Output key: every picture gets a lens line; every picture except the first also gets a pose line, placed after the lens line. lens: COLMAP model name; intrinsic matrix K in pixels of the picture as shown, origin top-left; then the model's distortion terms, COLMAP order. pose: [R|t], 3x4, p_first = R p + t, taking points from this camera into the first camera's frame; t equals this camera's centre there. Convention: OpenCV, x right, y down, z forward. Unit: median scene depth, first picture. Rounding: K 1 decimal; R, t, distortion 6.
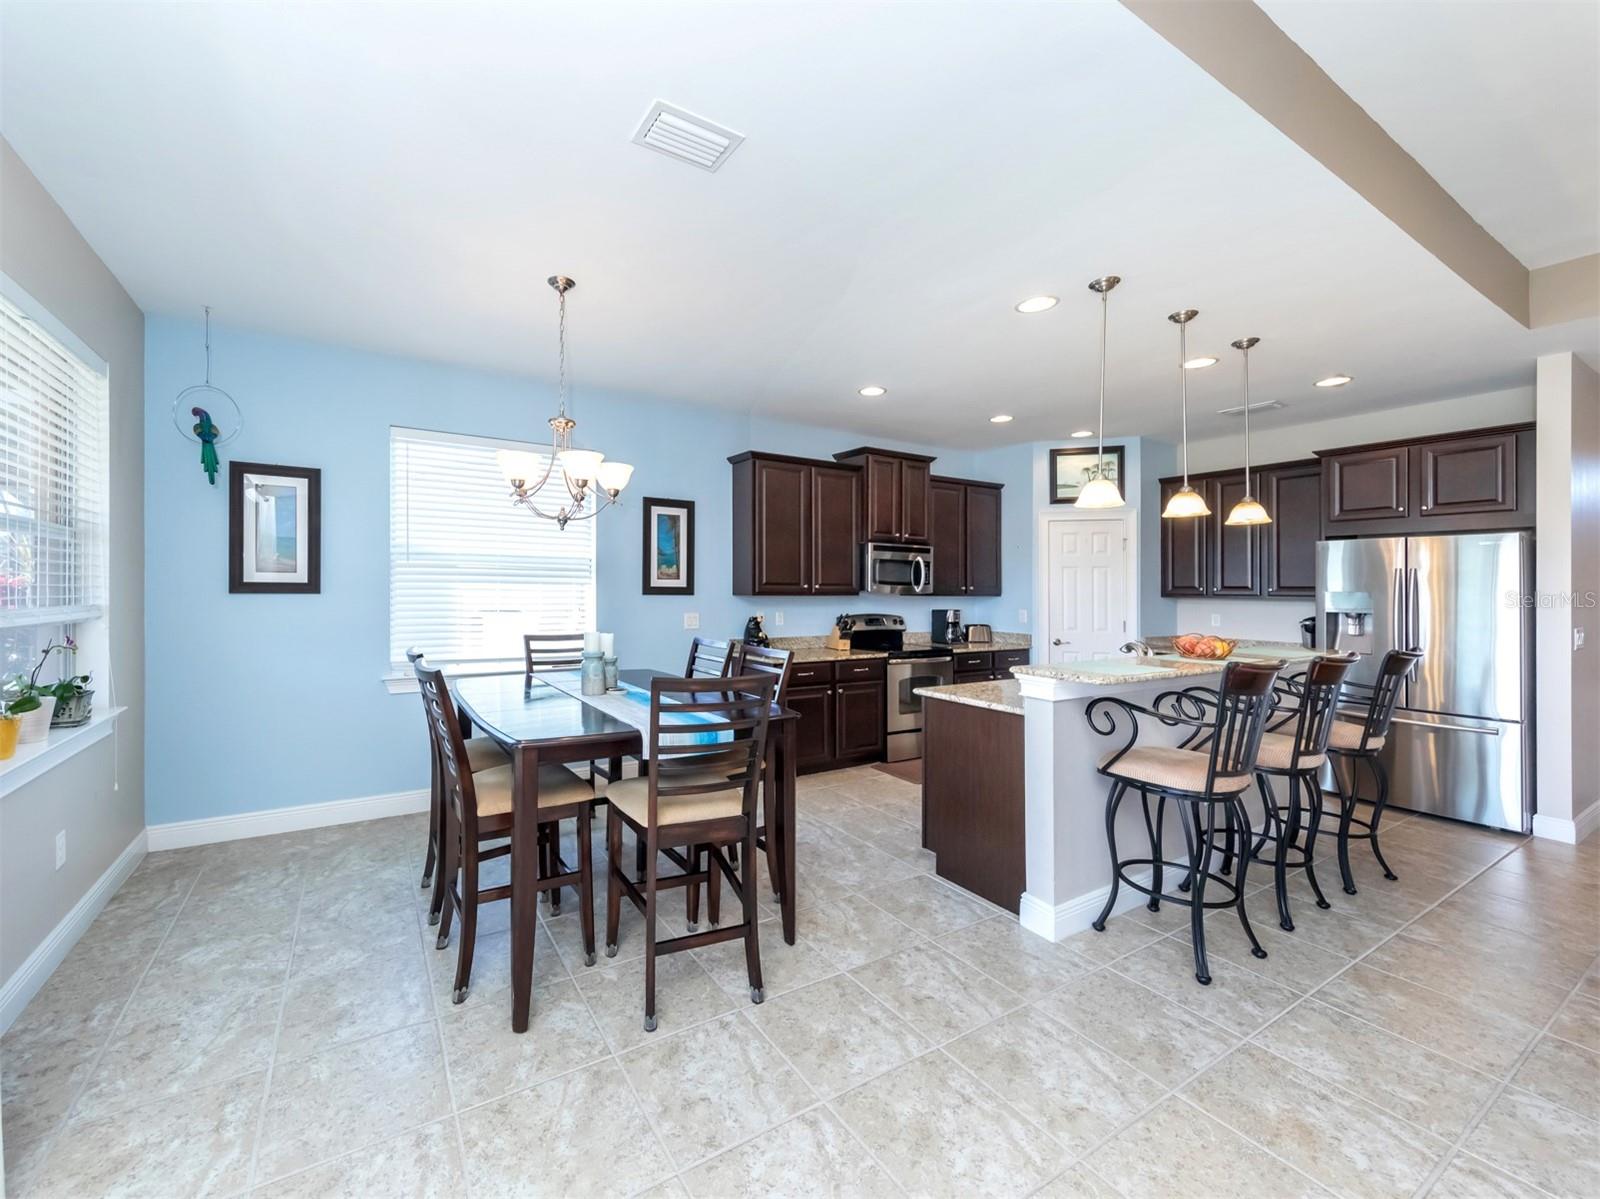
lens RADIAL K [[642.8, 0, 745.6], [0, 642.8, 586.5], [0, 0, 1]] dist [0.004264, 0.000198]
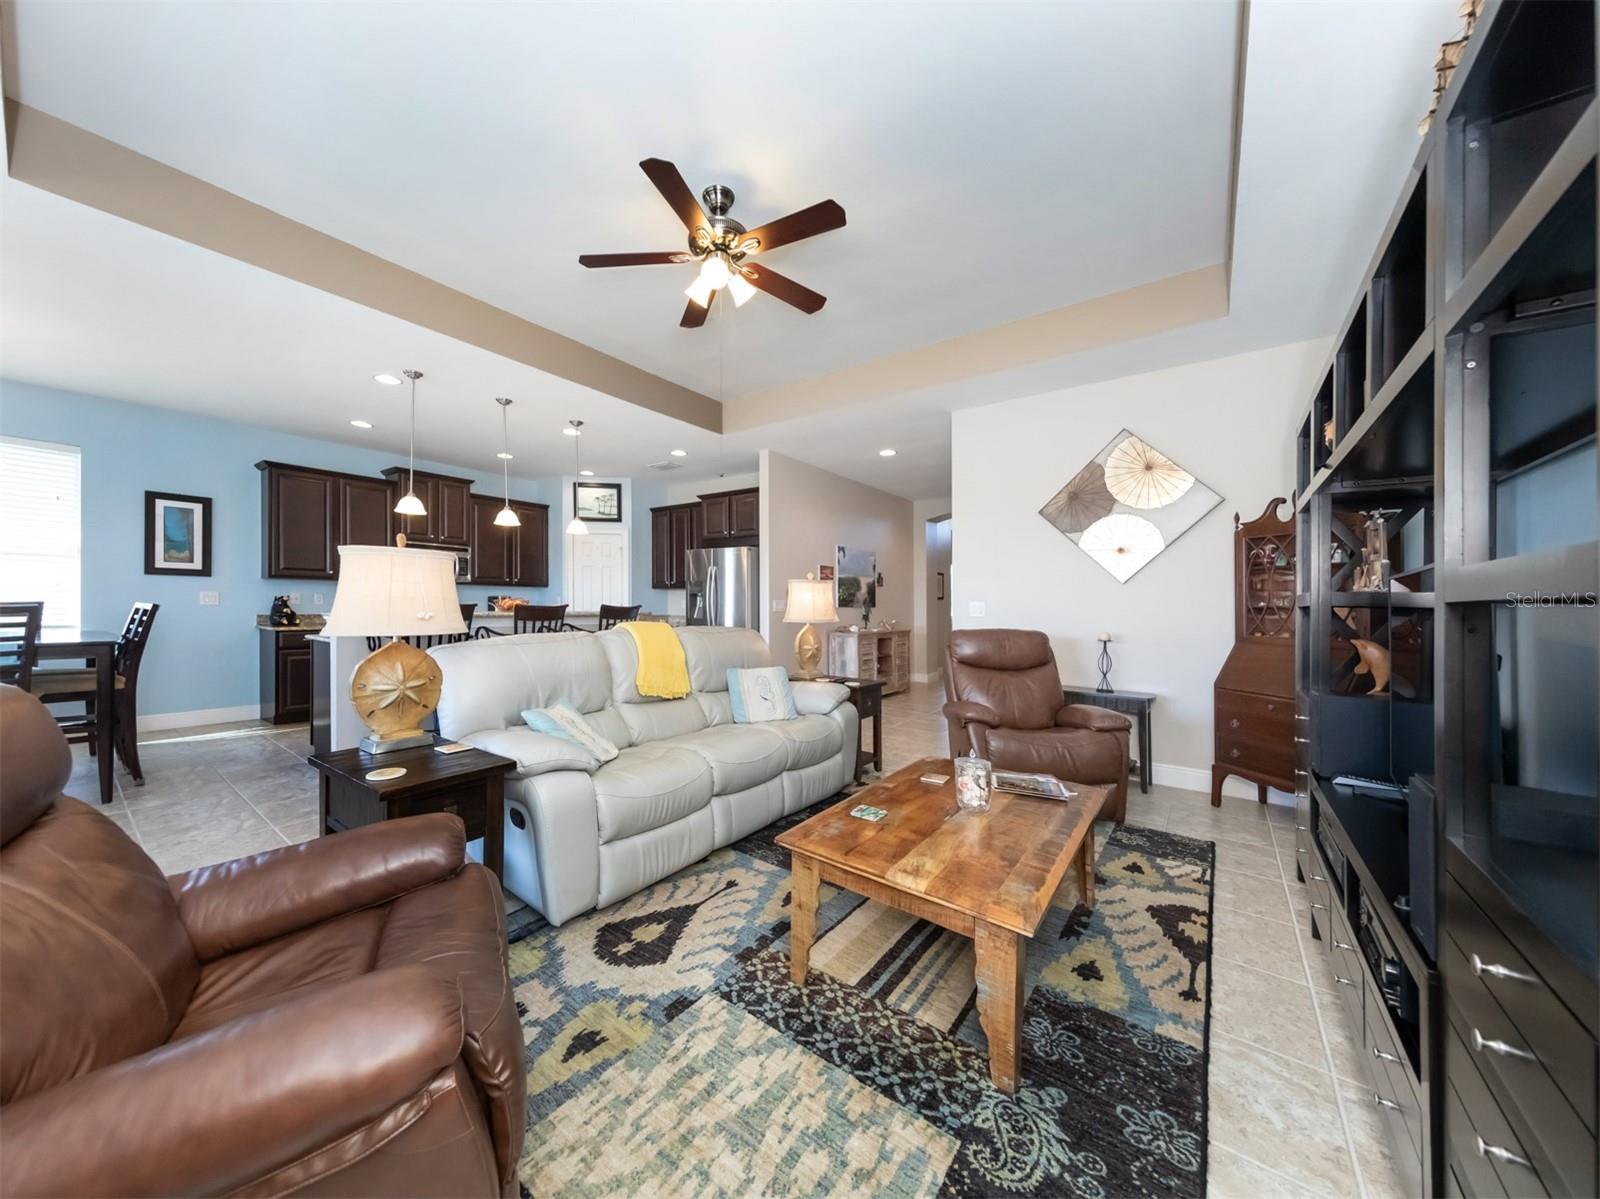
lens RADIAL K [[568.1, 0, 764.0], [0, 568.1, 595.8], [0, 0, 1]] dist [0.001766, 0.000174]
pose [[0.931008, 0.010192, 0.364855, 0.493839], [-0.007263, 0.999929, -0.009399, 0.051878], [-0.364925, 0.006101, 0.931017, -0.364467]]
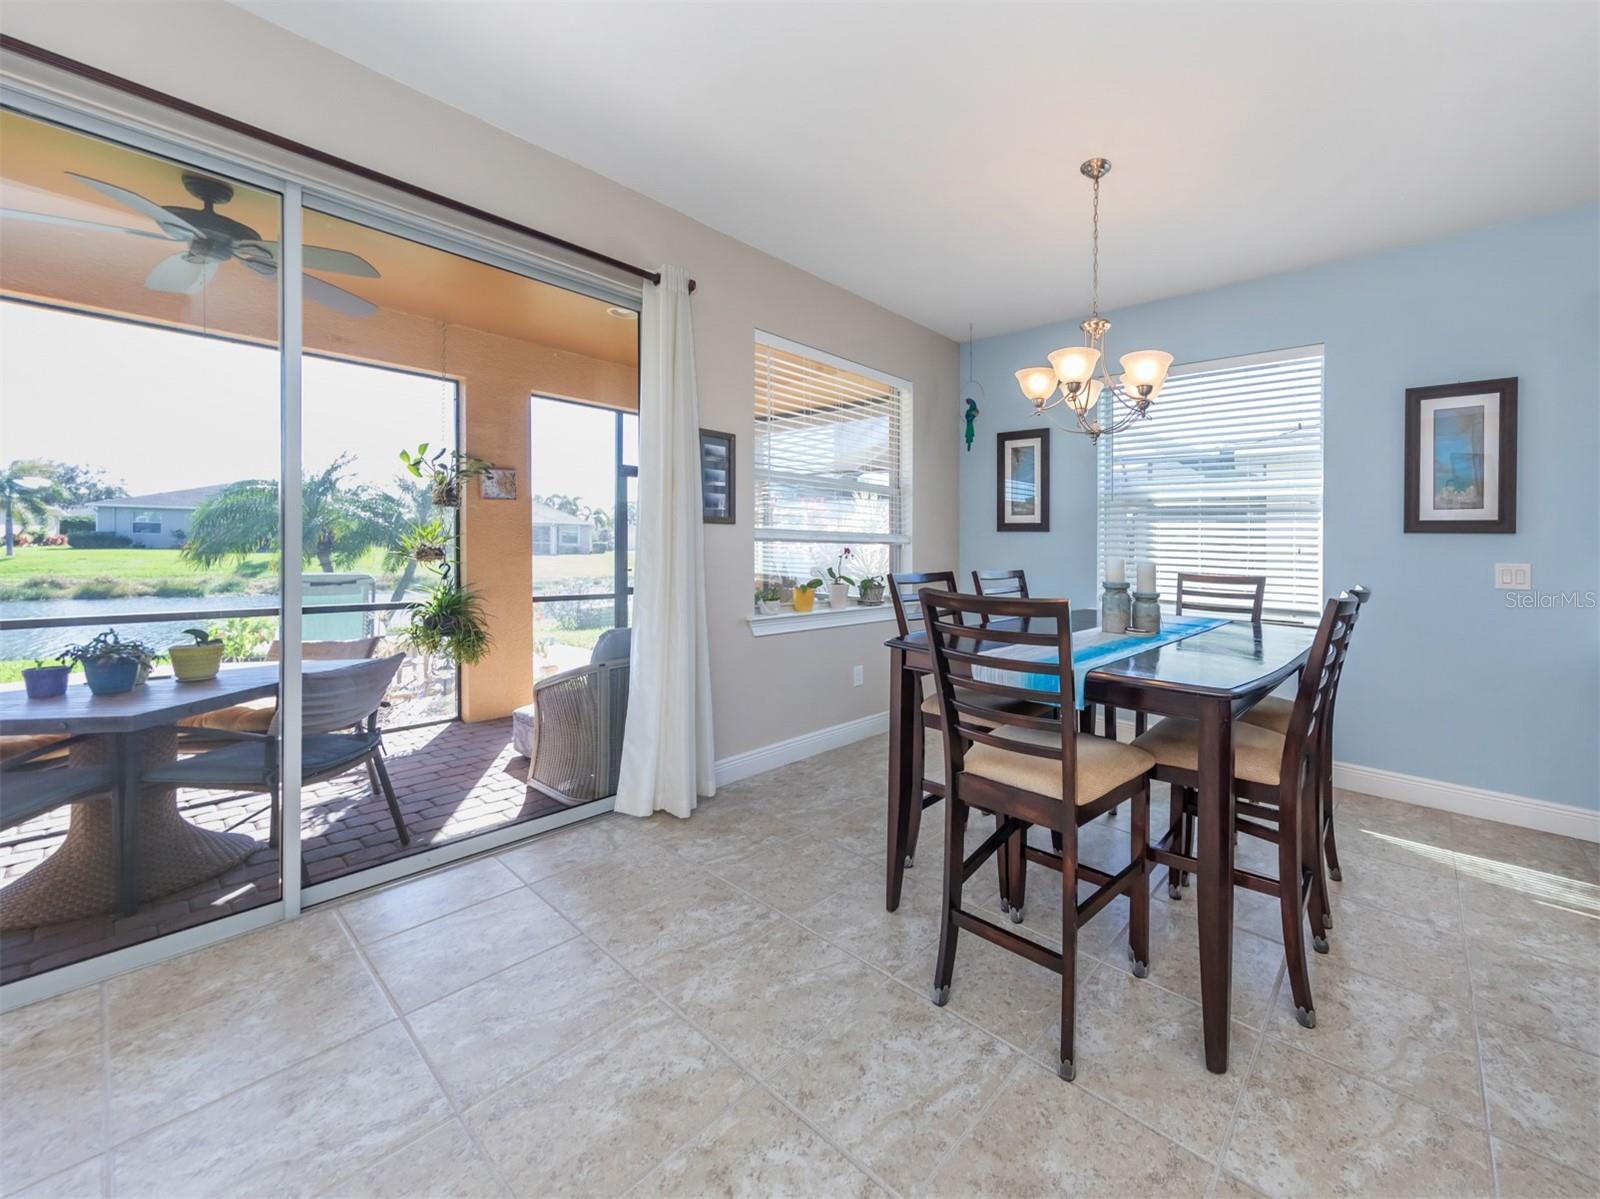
lens RADIAL K [[633.8, 0, 938.6], [0, 633.8, 554.1], [0, 0, 1]] dist [0.003494, -0.000434]
pose [[0.381144, 0.007674, -0.924484, 0.265544], [-0.015564, 0.999877, 0.001884, 0.040283], [0.924385, 0.013671, 0.381217, 0.273086]]
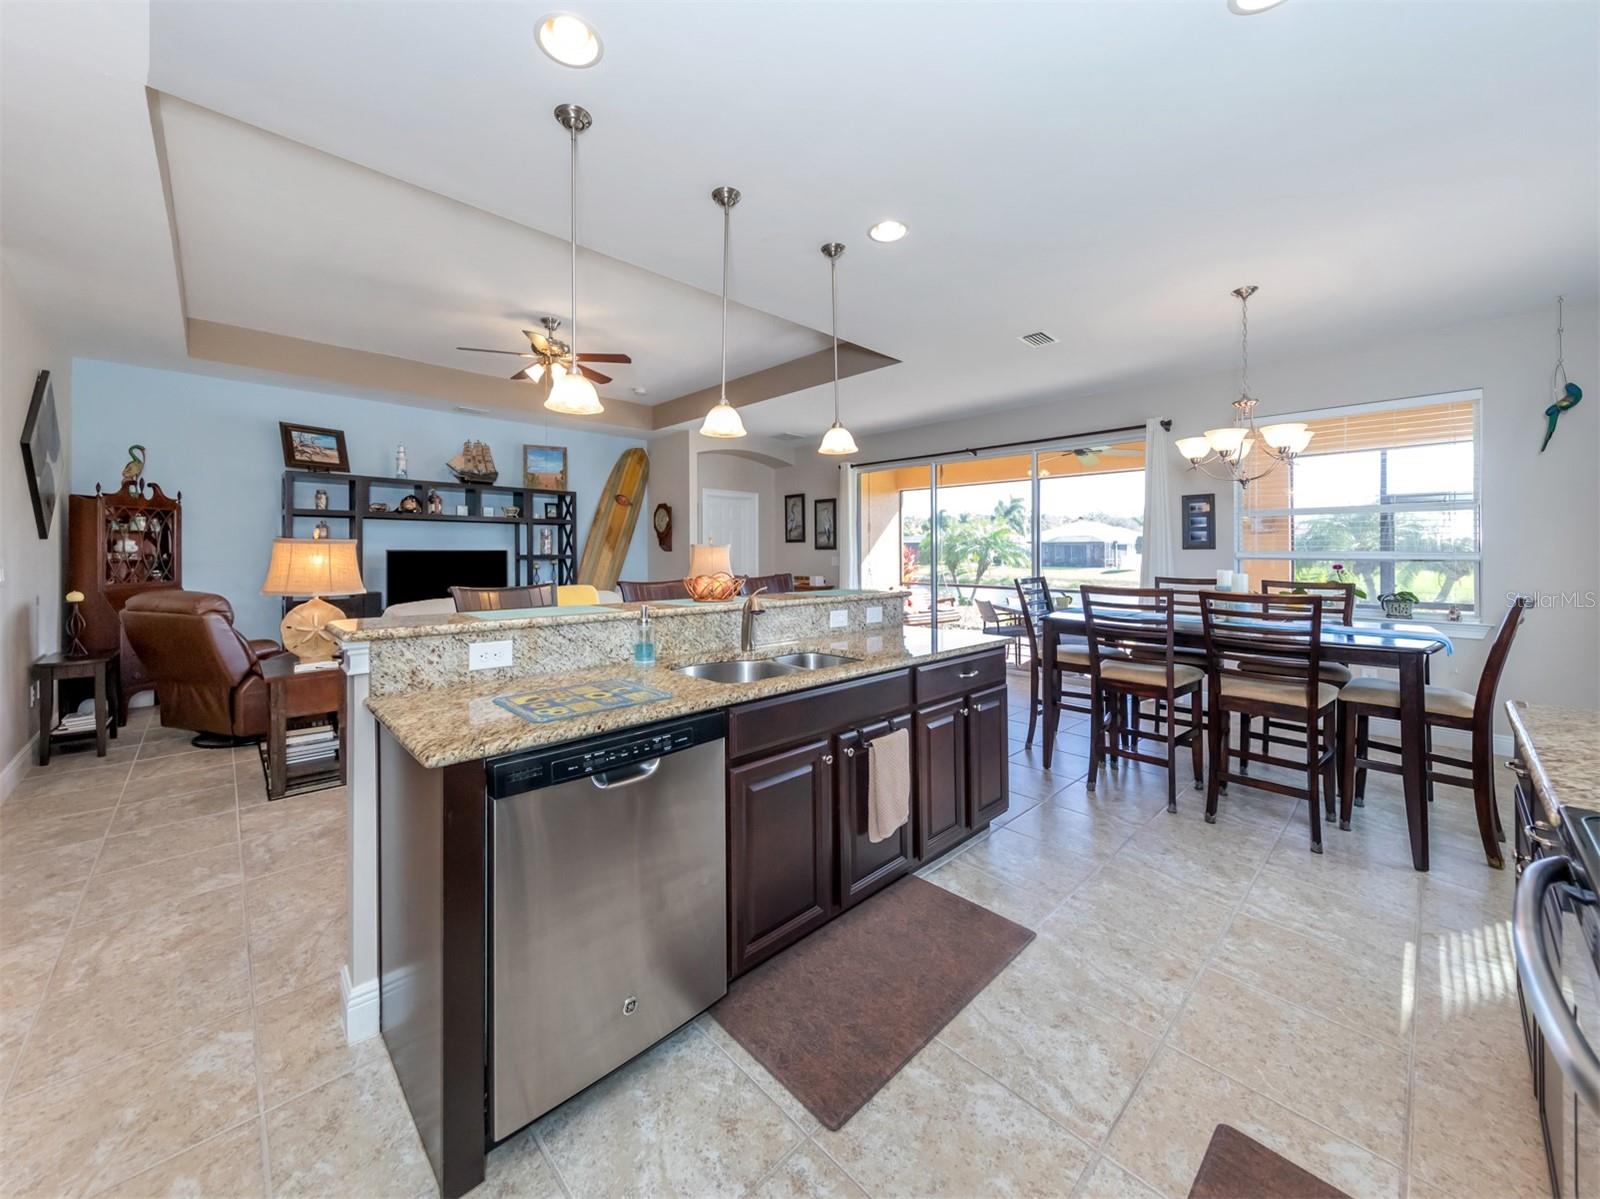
lens RADIAL K [[603.4, 0, 764.7], [0, 603.4, 555.6], [0, 0, 1]] dist [-0.001599, -0.000390]
pose [[-0.977557, -0.016424, -0.210032, 0.517336], [-0.018059, 0.999820, 0.005871, 0.032003], [0.209897, 0.009532, -0.977677, 1.139462]]
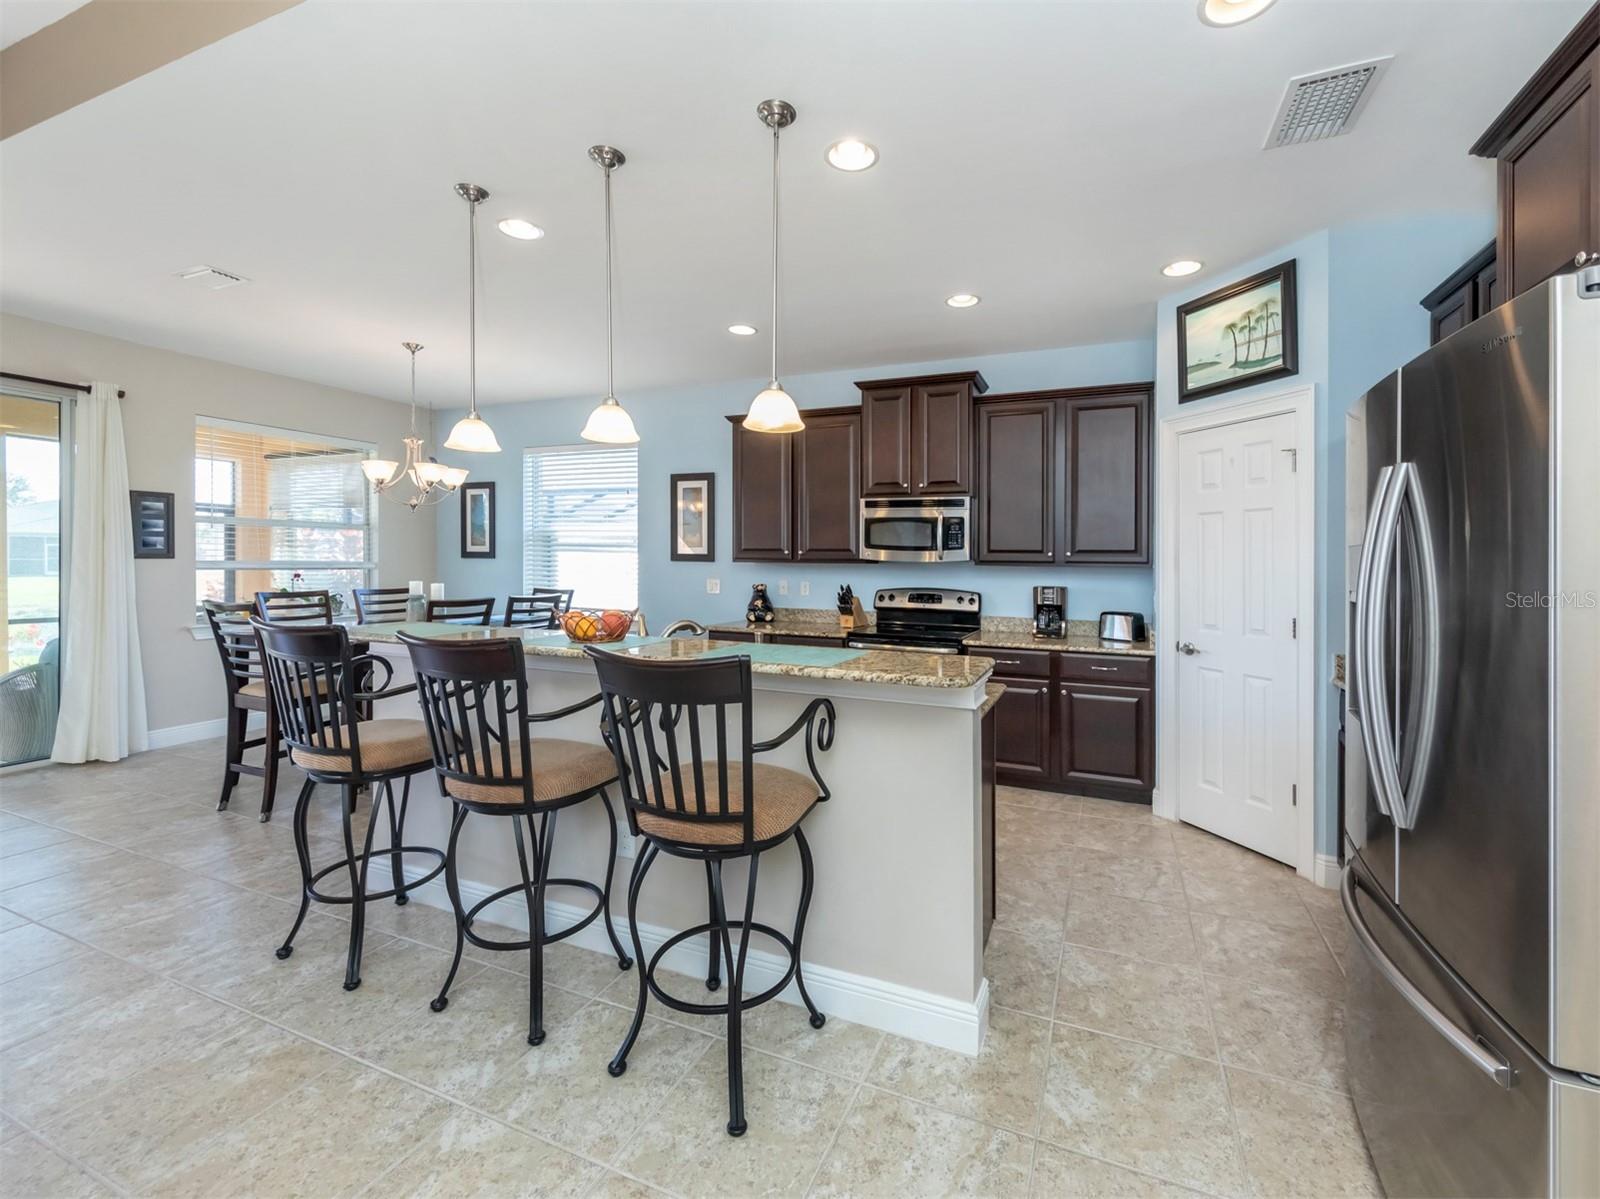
lens RADIAL K [[683.7, 0, 831.4], [0, 683.7, 563.1], [0, 0, 1]] dist [0.008182, -0.000460]
pose [[0.607614, -0.000483, -0.794232, 0.923307], [-0.006036, 0.999968, -0.005227, 0.020074], [0.794209, 0.007970, 0.607592, 0.473508]]
